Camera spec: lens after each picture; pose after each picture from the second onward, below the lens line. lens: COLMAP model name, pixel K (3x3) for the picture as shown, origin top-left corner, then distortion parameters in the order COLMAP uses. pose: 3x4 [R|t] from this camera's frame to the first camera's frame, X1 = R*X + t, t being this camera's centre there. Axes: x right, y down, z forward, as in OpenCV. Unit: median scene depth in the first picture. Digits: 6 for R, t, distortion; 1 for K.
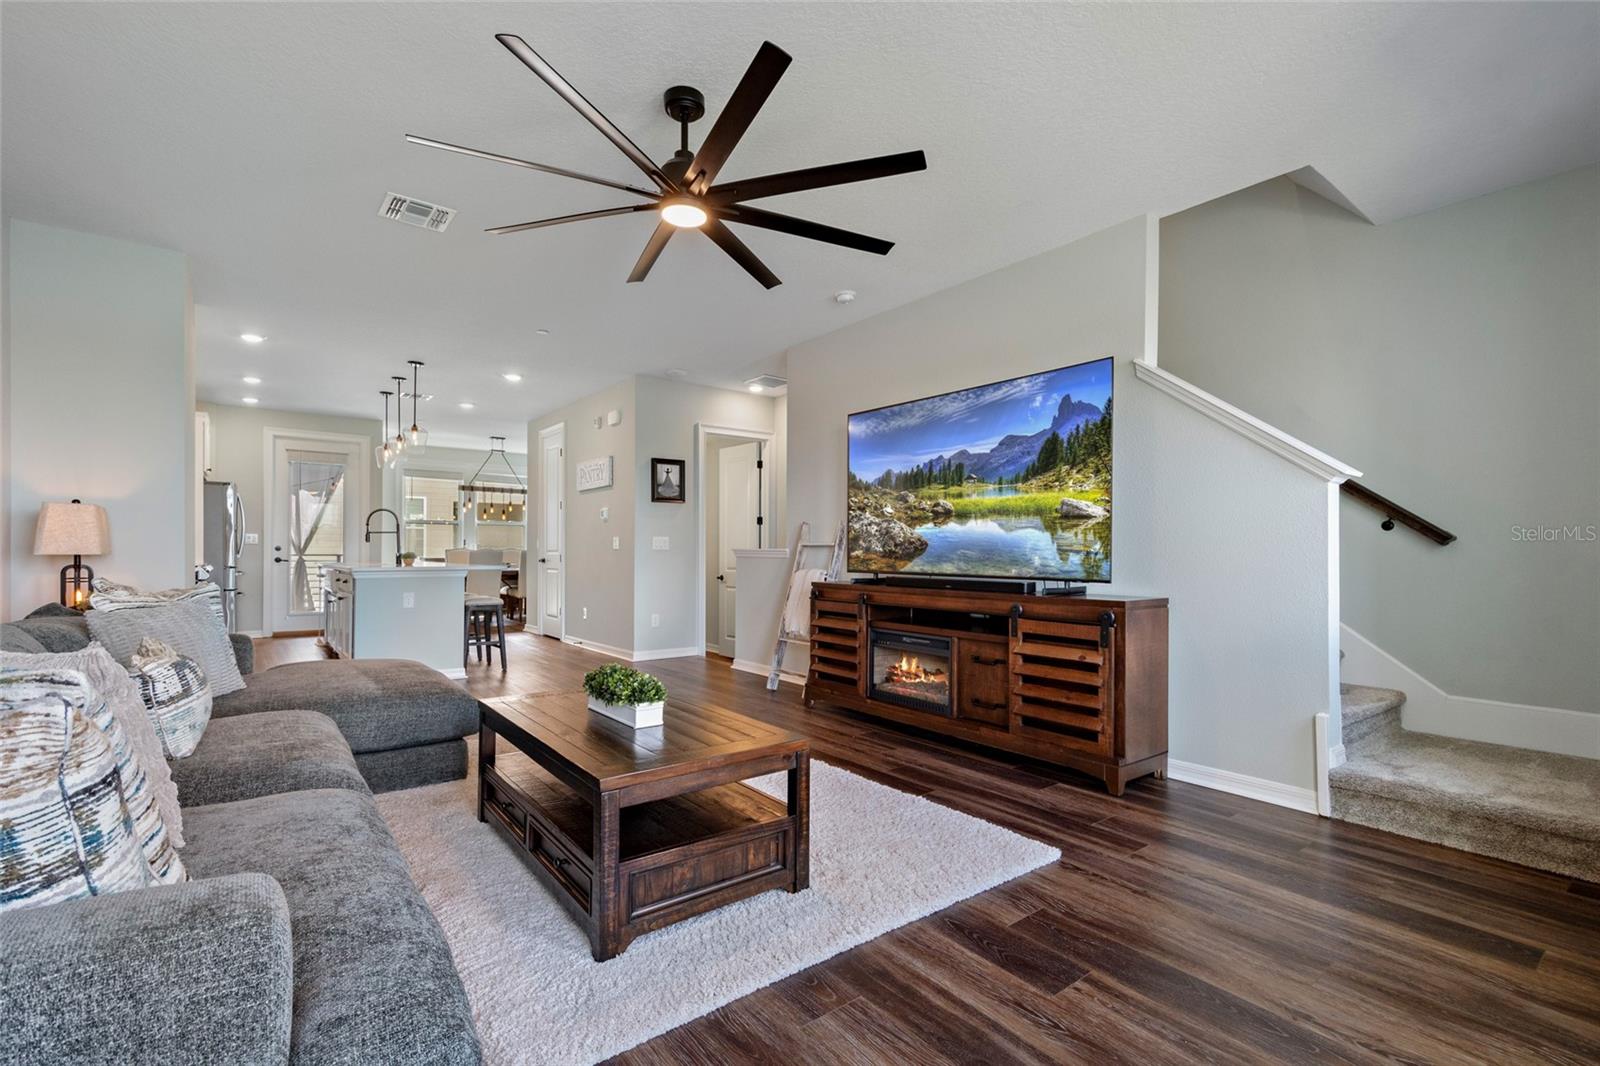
lens RADIAL K [[710.7, 0, 825.6], [0, 710.7, 547.8], [0, 0, 1]] dist [0.006000, -0.001037]
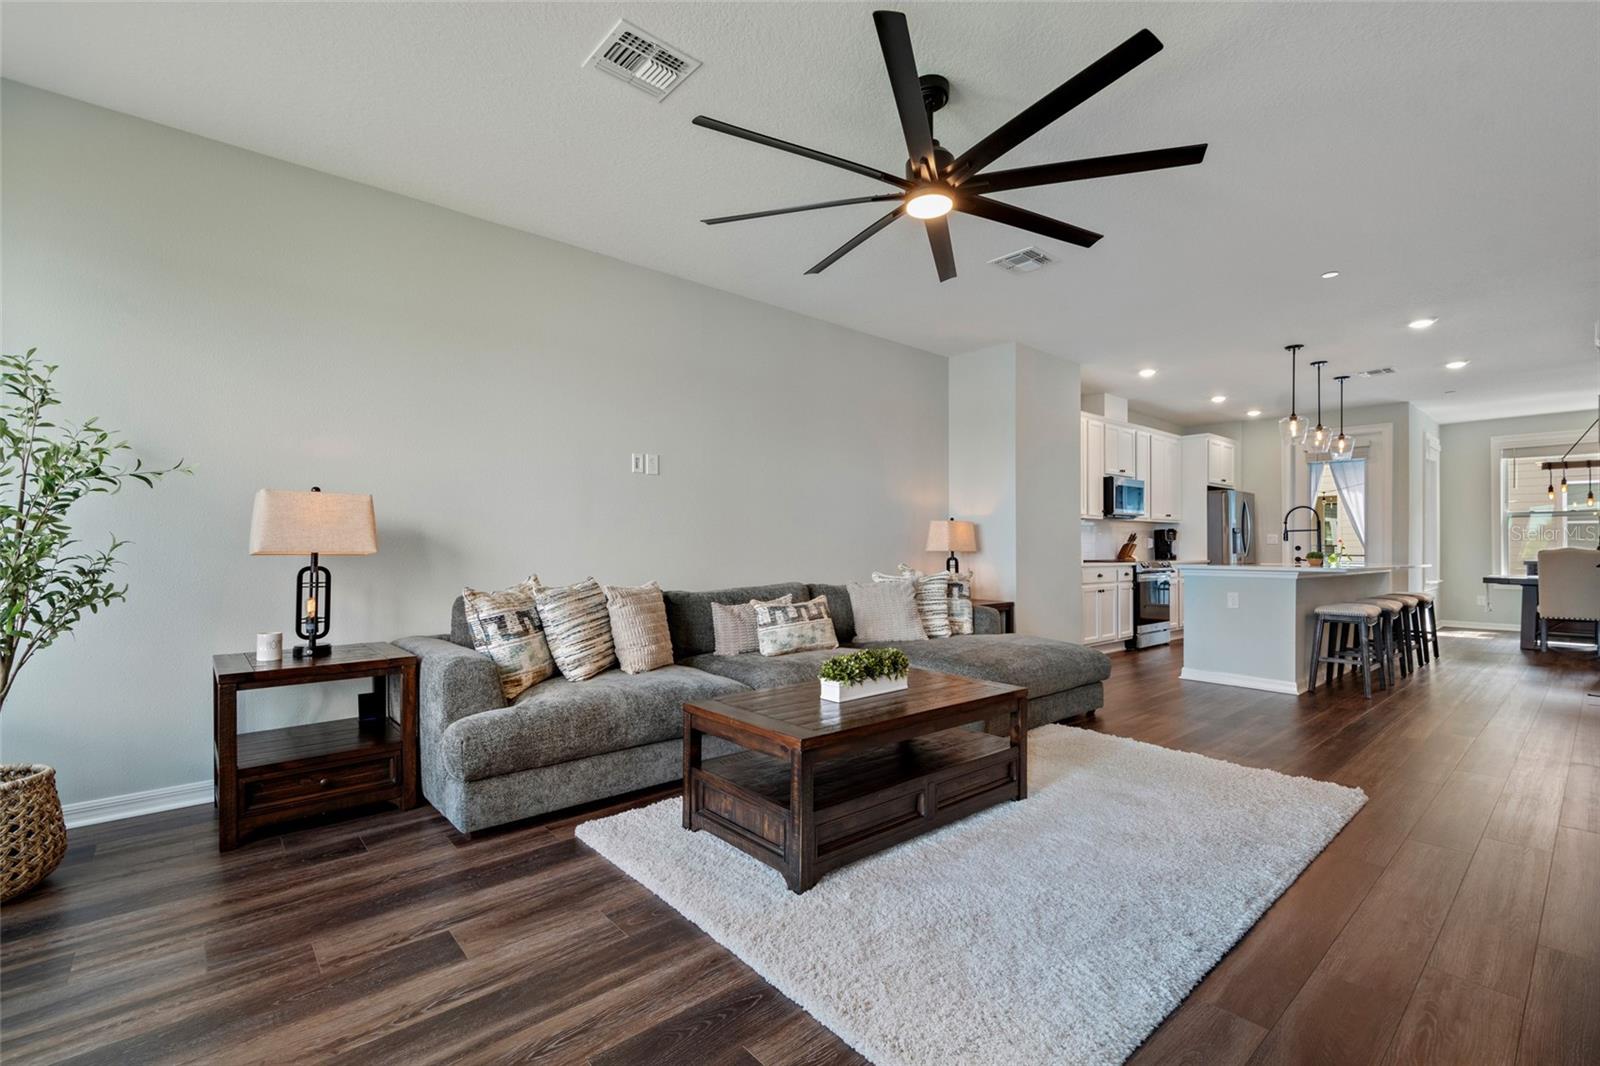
lens RADIAL K [[710.7, 0, 801.1], [0, 710.7, 538.4], [0, 0, 1]] dist [0.006000, -0.001037]
pose [[0.036042, -0.013481, -0.999259, 0.340920], [-0.000577, 0.999909, -0.013511, 0.001416], [0.999350, 0.001064, 0.036031, 0.347469]]
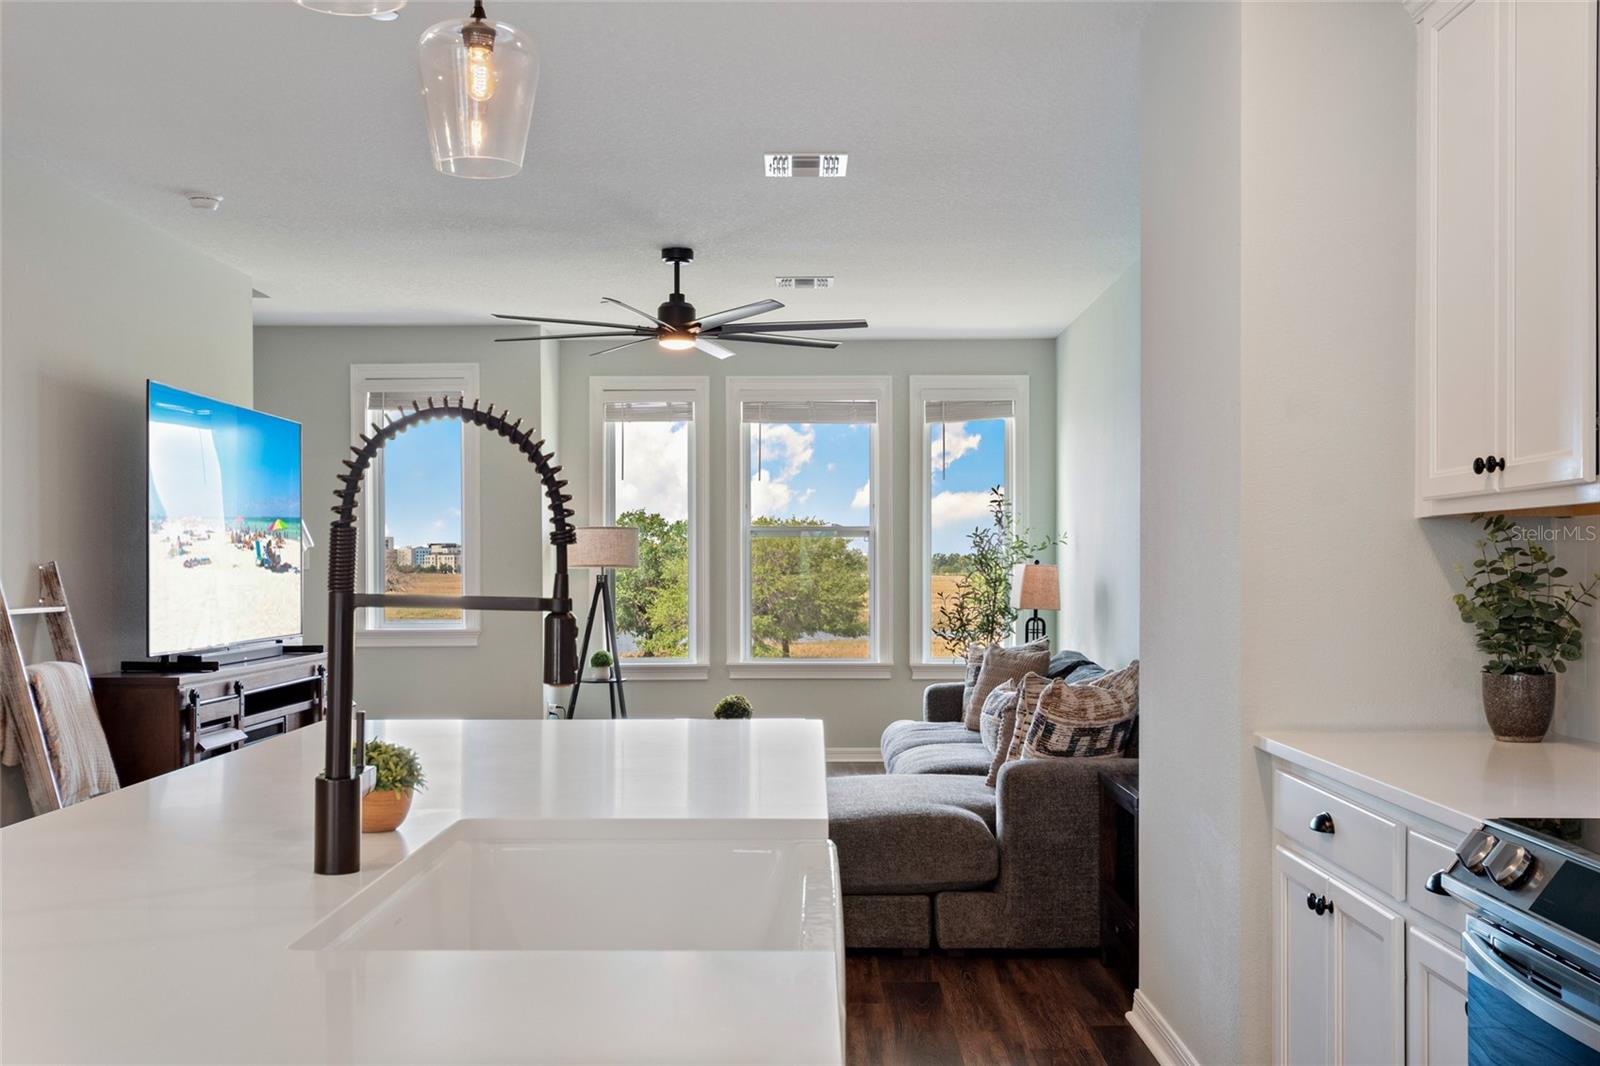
lens RADIAL K [[1623.2, 0, 797.1], [0, 1623.2, 570.3], [0, 0, 1]] dist [0.006102, 0.000000]
pose [[-0.762983, -0.010160, 0.646339, -0.962198], [-0.011109, 0.999935, 0.002604, -0.031315], [-0.646323, -0.005194, -0.763046, 1.329588]]
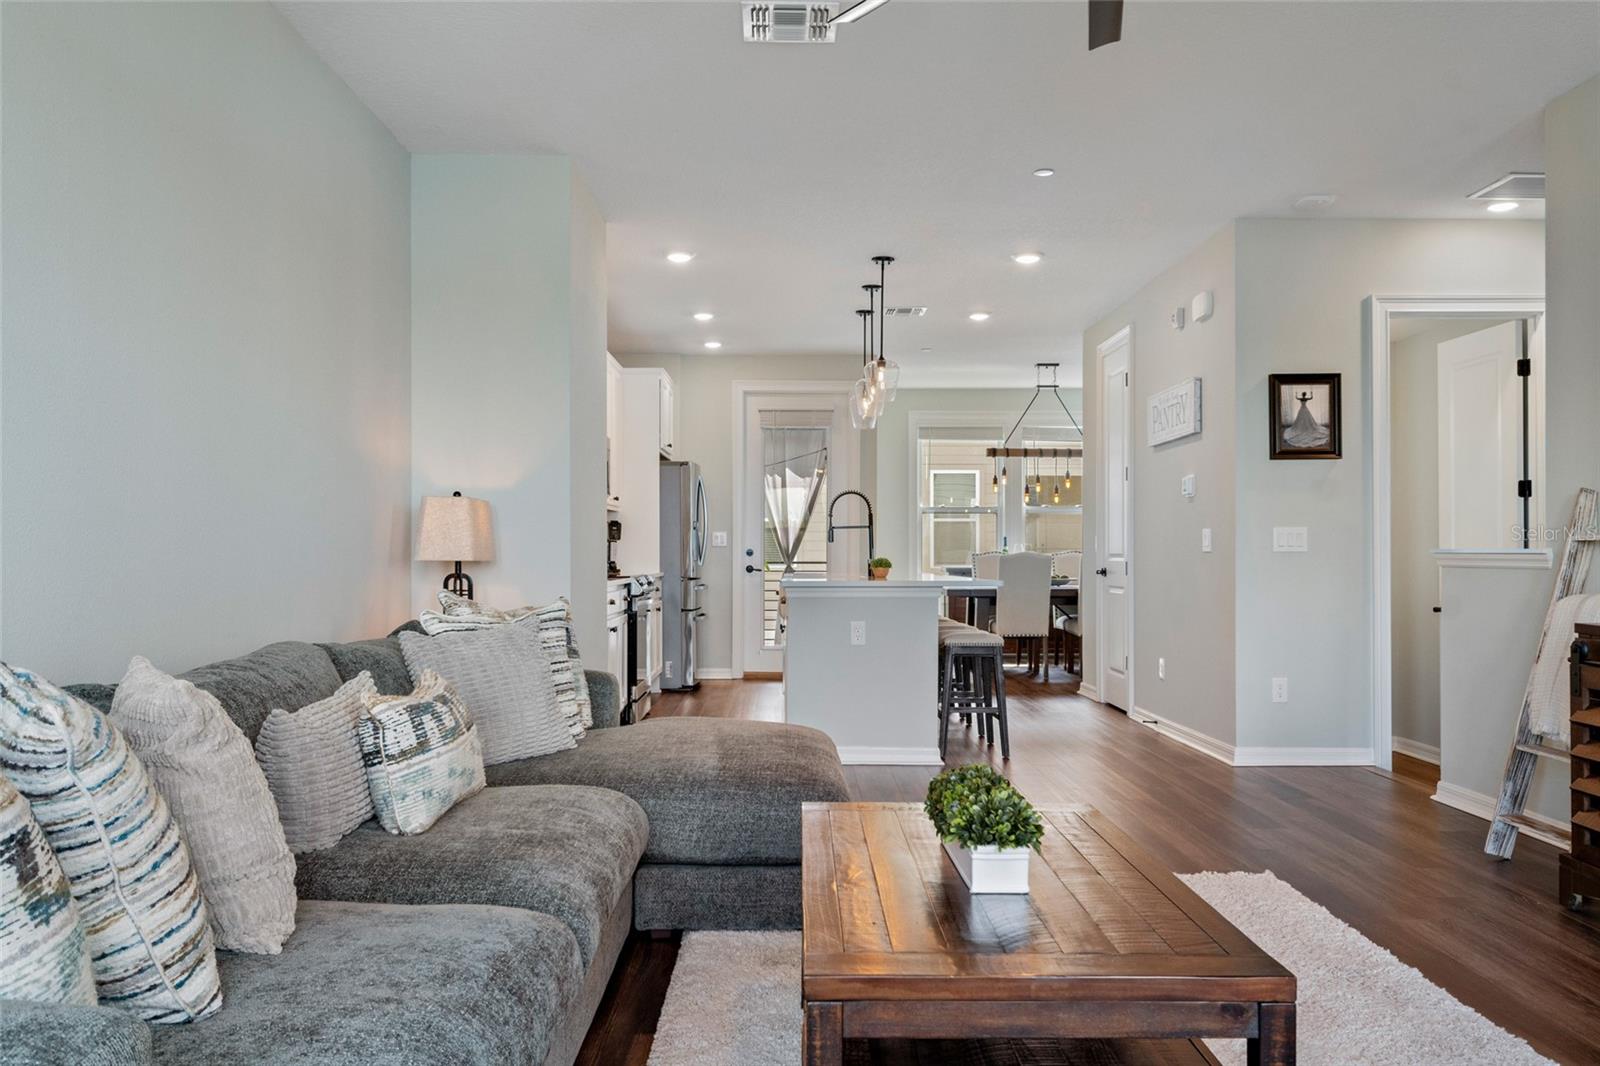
lens RADIAL K [[1288.9, 0, 816.3], [0, 1288.9, 532.1], [0, 0, 1]] dist [0.018477, -0.012488]
pose [[0.785986, -0.014124, -0.618084, 0.089163], [0.005671, 0.999862, -0.015637, 0.001158], [0.618219, 0.008785, 0.785957, 0.068149]]
